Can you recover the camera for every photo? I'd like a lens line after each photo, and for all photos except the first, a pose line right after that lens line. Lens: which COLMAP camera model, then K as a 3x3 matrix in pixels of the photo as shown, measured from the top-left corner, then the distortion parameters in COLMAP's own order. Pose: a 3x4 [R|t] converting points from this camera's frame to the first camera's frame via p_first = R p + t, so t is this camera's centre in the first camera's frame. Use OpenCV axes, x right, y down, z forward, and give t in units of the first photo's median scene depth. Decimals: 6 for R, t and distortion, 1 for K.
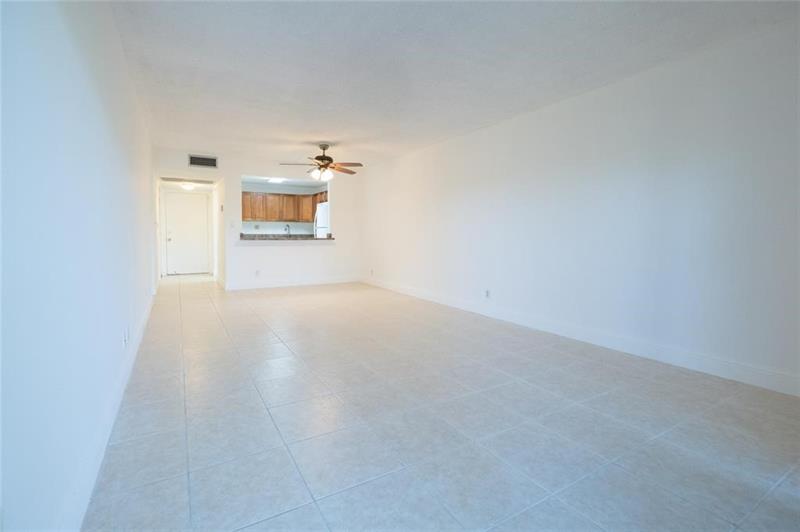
lens RADIAL K [[354.1, 0, 377.4], [0, 354.1, 251.2], [0, 0, 1]] dist [0.003326, 0.000044]
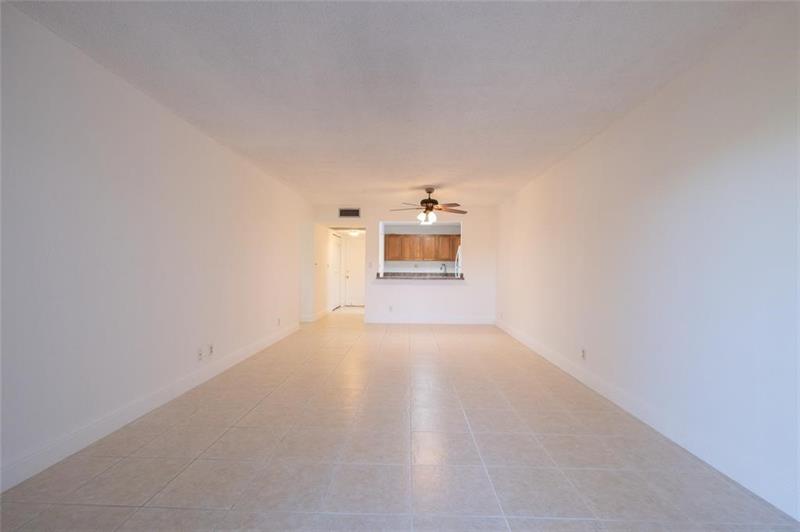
lens RADIAL K [[349.6, 0, 401.5], [0, 349.6, 262.8], [0, 0, 1]] dist [0.001870, 0.000011]
pose [[0.860650, -0.007477, -0.509143, 0.182769], [-0.028467, 0.997622, -0.062771, -0.010203], [0.508401, 0.068518, 0.858390, 0.058426]]
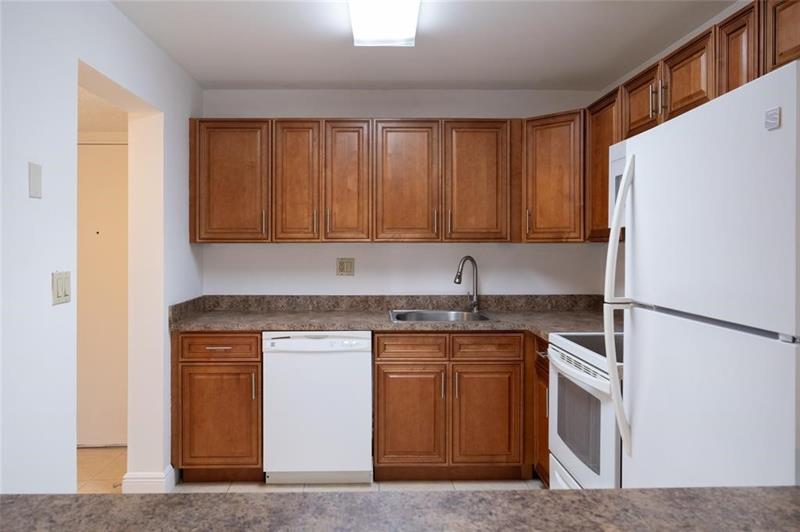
lens RADIAL K [[588.0, 0, 378.9], [0, 588.0, 248.9], [0, 0, 1]] dist [-0.000841, 0.005447]
pose [[0.879725, -0.003646, -0.475469, -0.139025], [-0.017429, 0.999051, -0.039908, -0.069809], [0.475163, 0.043395, 0.878827, 0.713867]]
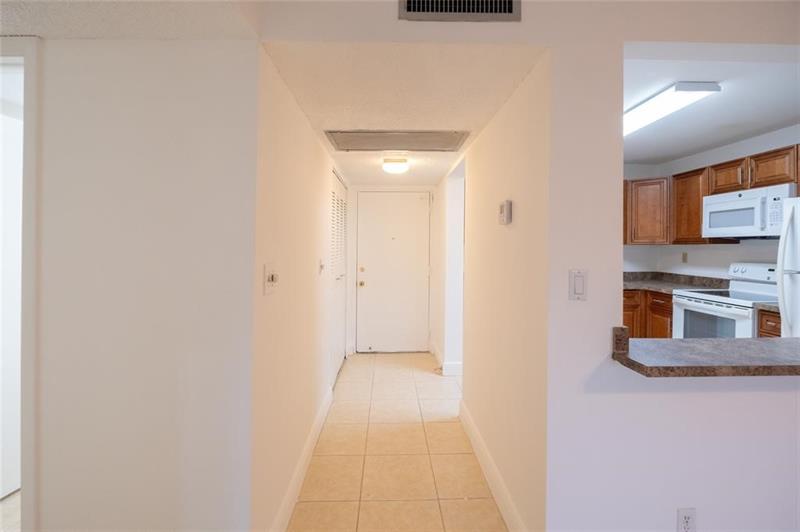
lens RADIAL K [[361.7, 0, 401.3], [0, 361.7, 247.6], [0, 0, 1]] dist [-0.002251, -0.000536]
pose [[0.890750, -0.001815, -0.454490, -0.295147], [-0.018409, 0.999027, -0.040070, -0.063148], [0.454121, 0.044059, 0.889850, 0.553296]]
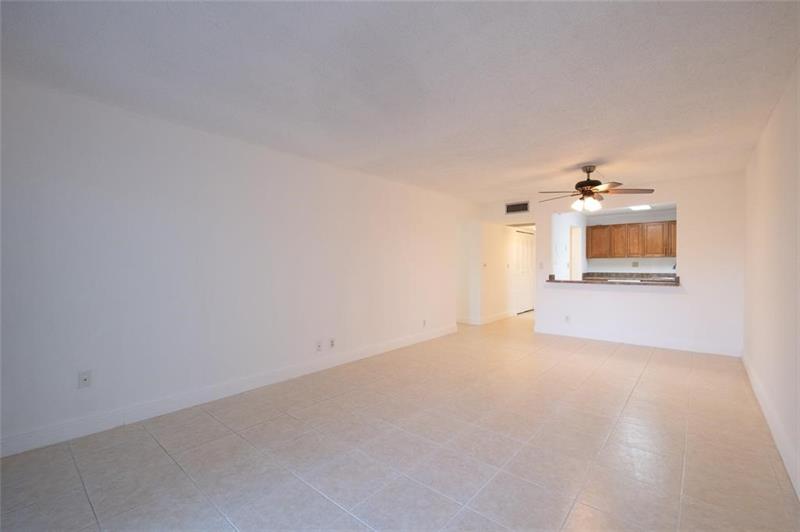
lens RADIAL K [[345.4, 0, 398.2], [0, 345.4, 267.3], [0, 0, 1]] dist [0.004362, -0.005351]
pose [[0.333450, 0.002438, -0.942765, 0.264135], [-0.040652, 0.999104, -0.011795, -0.031264], [0.941891, 0.042258, 0.333250, 0.220018]]
